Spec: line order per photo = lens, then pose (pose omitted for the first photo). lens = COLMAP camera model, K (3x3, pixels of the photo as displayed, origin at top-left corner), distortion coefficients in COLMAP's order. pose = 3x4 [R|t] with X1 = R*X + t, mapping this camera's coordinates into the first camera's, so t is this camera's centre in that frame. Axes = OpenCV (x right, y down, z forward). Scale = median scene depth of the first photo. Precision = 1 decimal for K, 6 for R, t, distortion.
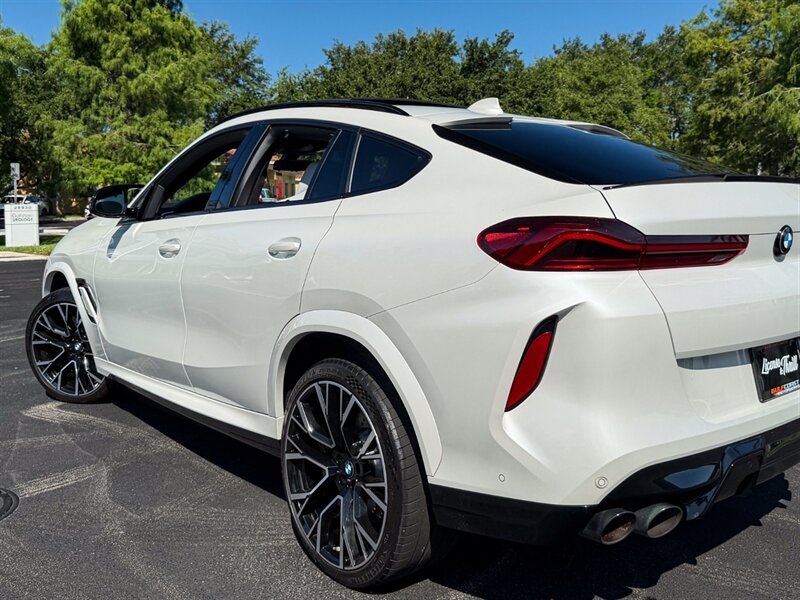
lens RADIAL K [[757.2, 0, 451.6], [0, 757.2, 230.9], [0, 0, 1]] dist [0.152824, -0.314108]
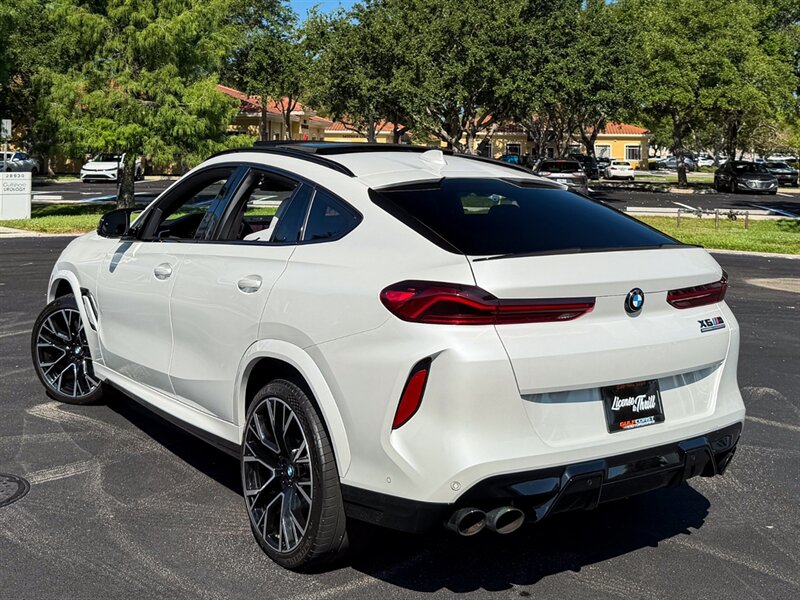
lens RADIAL K [[956.0, 0, 407.1], [0, 956.0, 135.1], [0, 0, 1]] dist [0.221637, -0.527831]
pose [[0.992699, 0.016836, -0.119435, 0.143475], [-0.024499, 0.997714, -0.062981, -0.084152], [0.118101, 0.065447, 0.990842, -0.353246]]
